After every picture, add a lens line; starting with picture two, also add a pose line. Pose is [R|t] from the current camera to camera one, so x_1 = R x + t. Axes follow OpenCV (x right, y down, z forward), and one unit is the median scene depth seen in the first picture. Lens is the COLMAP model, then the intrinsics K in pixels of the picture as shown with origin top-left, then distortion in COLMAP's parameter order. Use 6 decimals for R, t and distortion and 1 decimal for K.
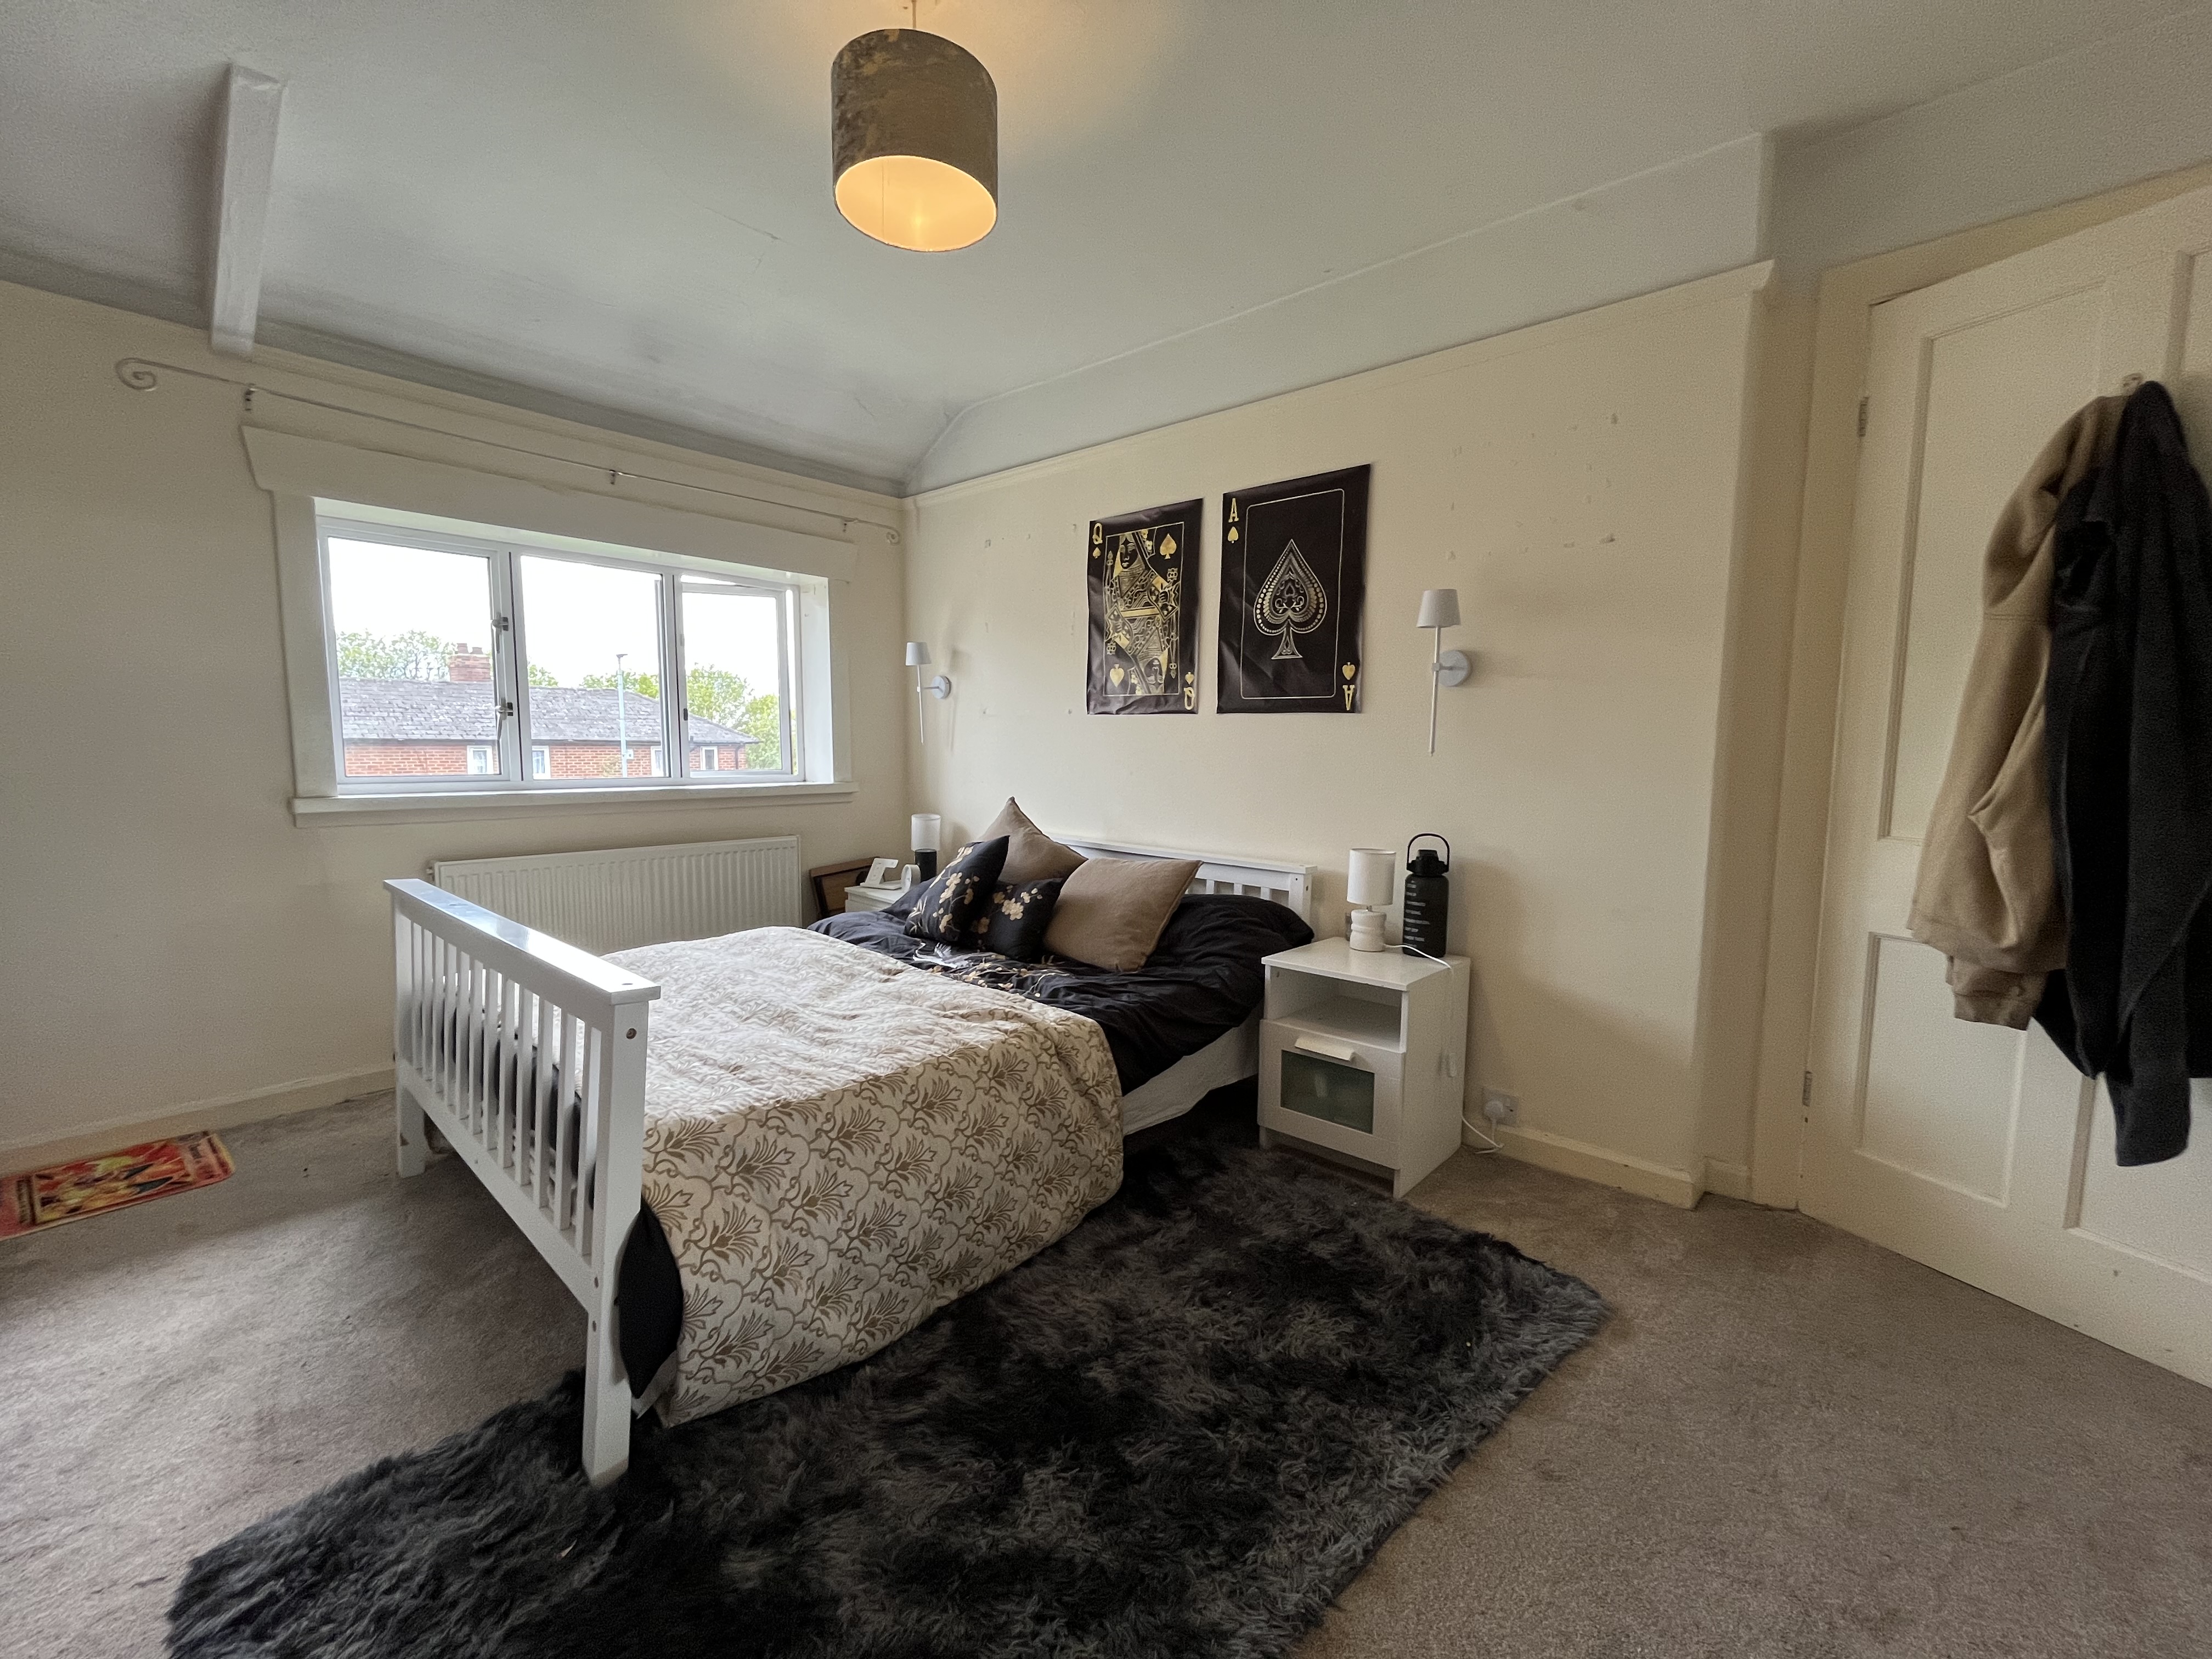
lens RADIAL K [[898.7, 0, 1099.6], [0, 898.7, 831.8], [0, 0, 1]] dist [-0.001231, 0.000199]
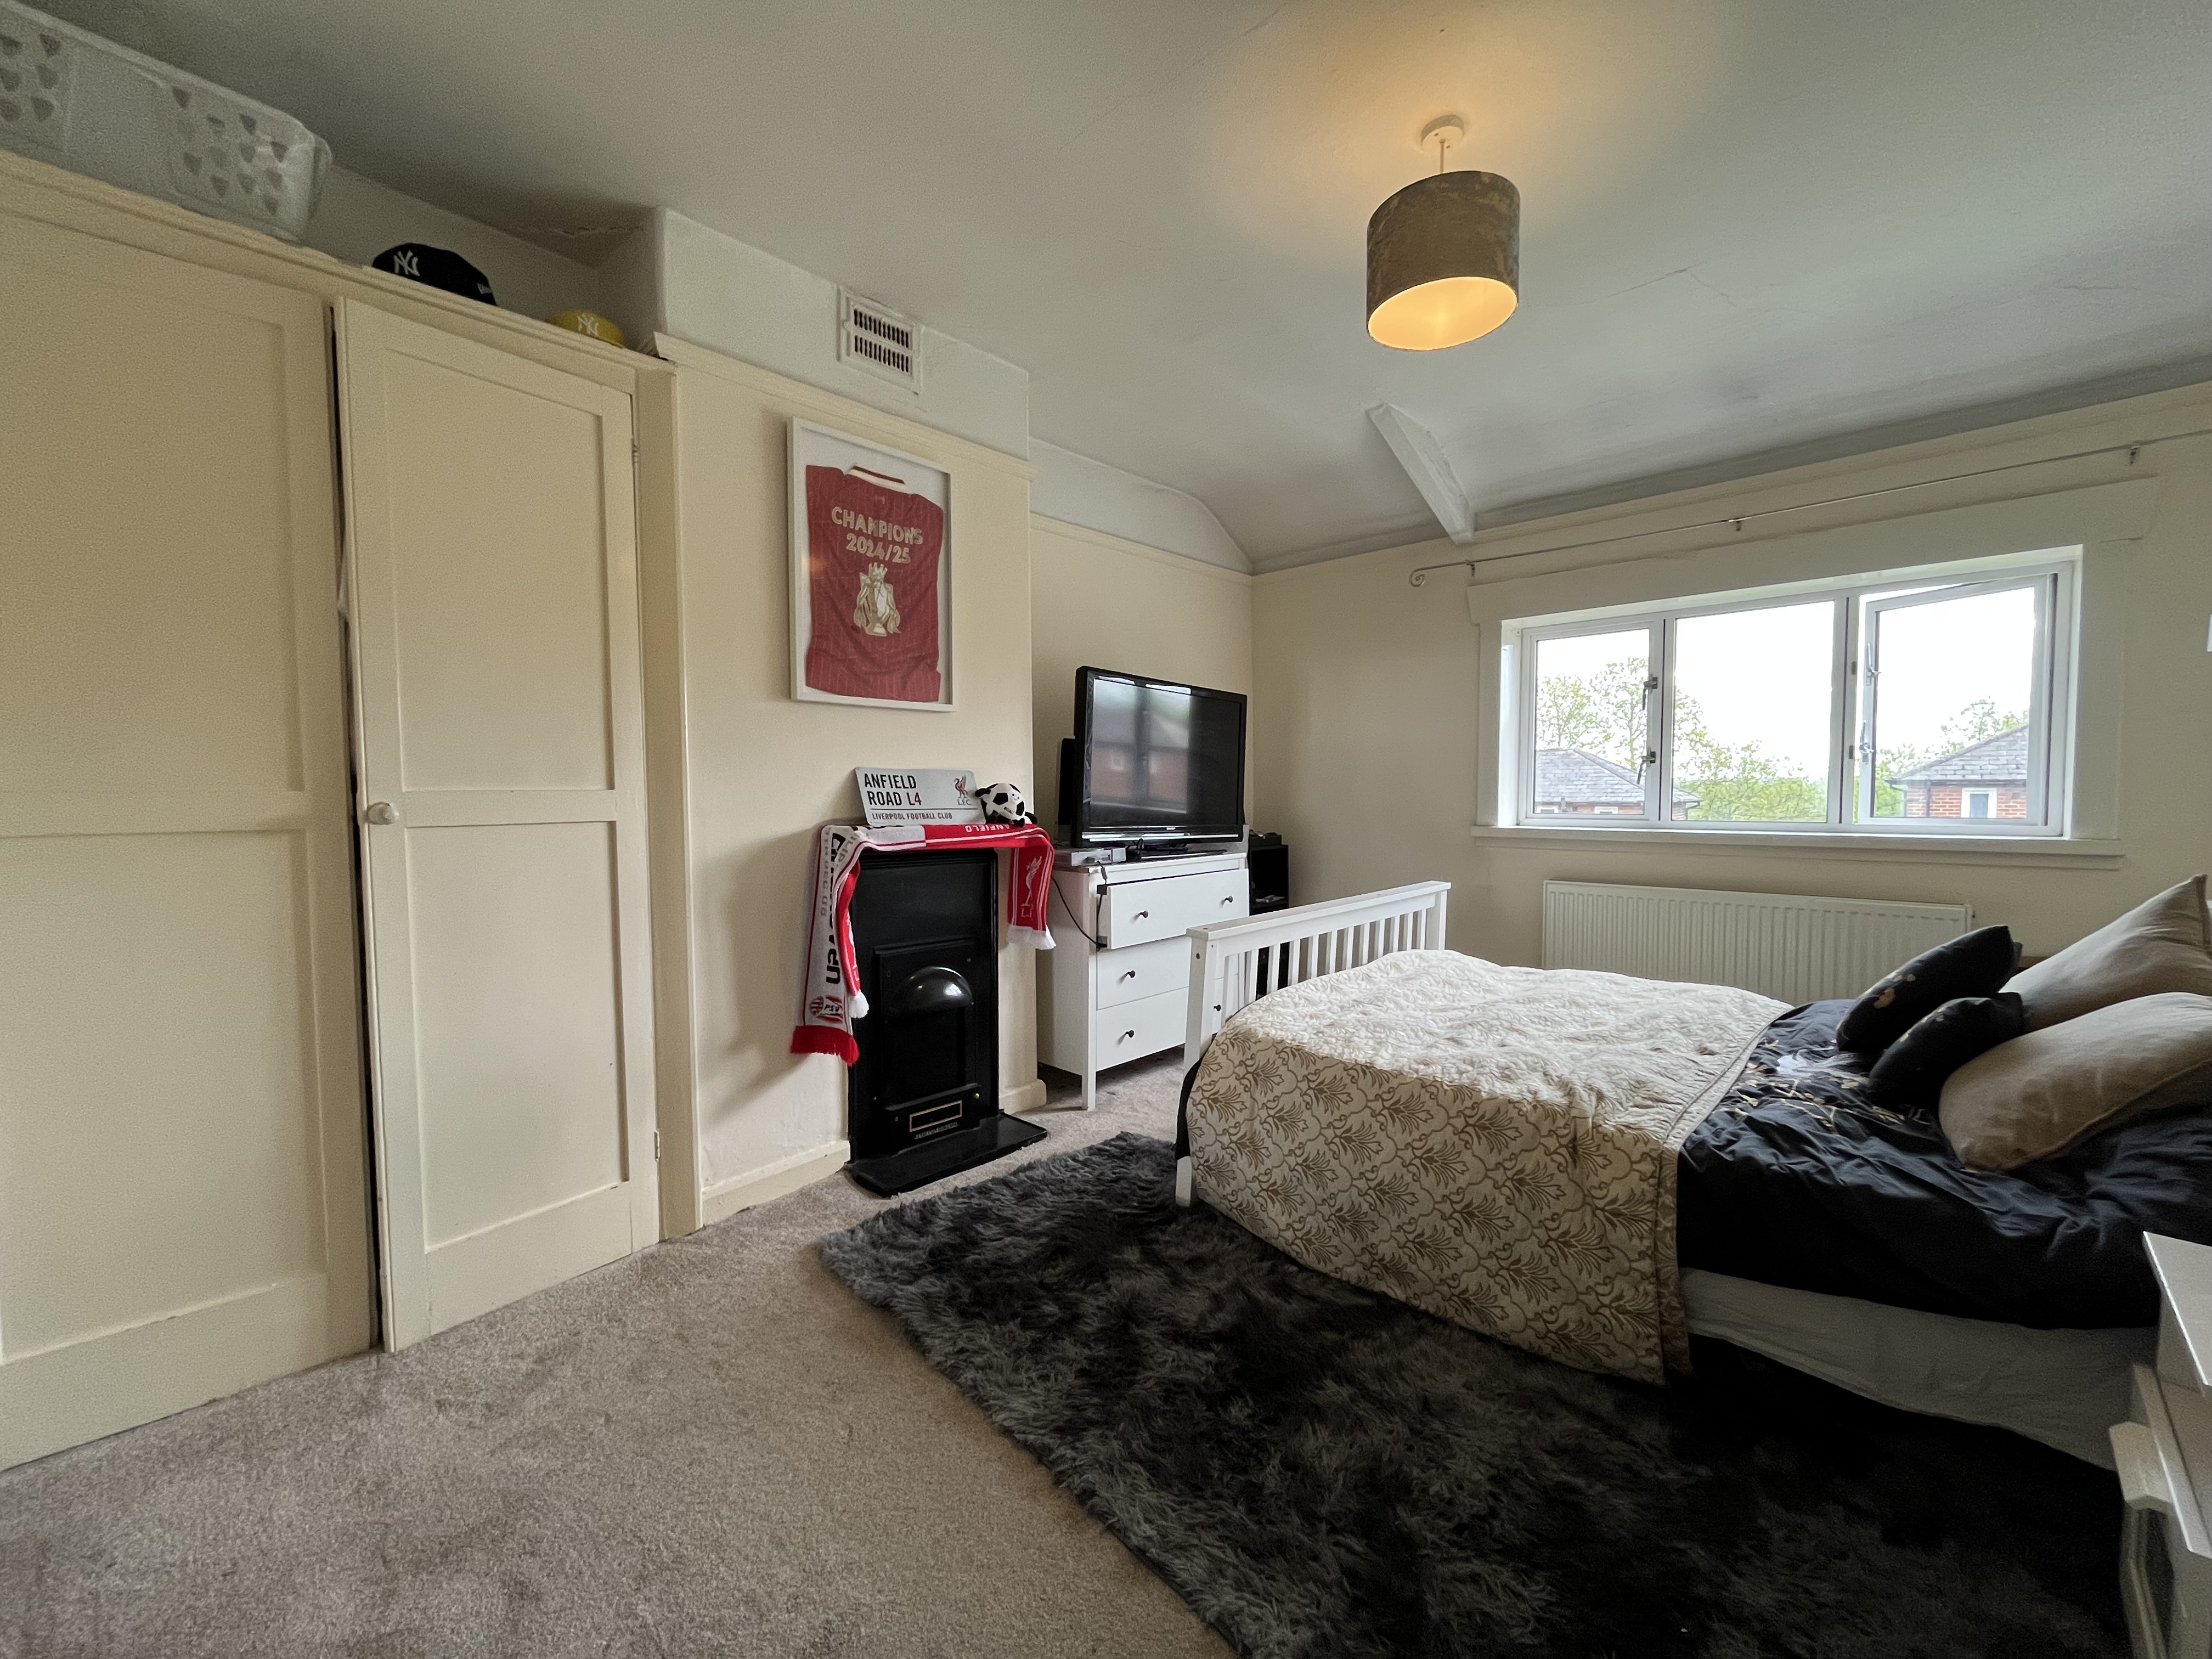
lens RADIAL K [[898.7, 0, 1099.6], [0, 898.7, 831.8], [0, 0, 1]] dist [-0.001231, 0.000199]
pose [[-0.028759, 0.041677, -0.998717, 0.836104], [-0.089478, 0.995012, 0.044099, -0.051436], [0.995573, 0.090632, -0.024886, 0.567860]]
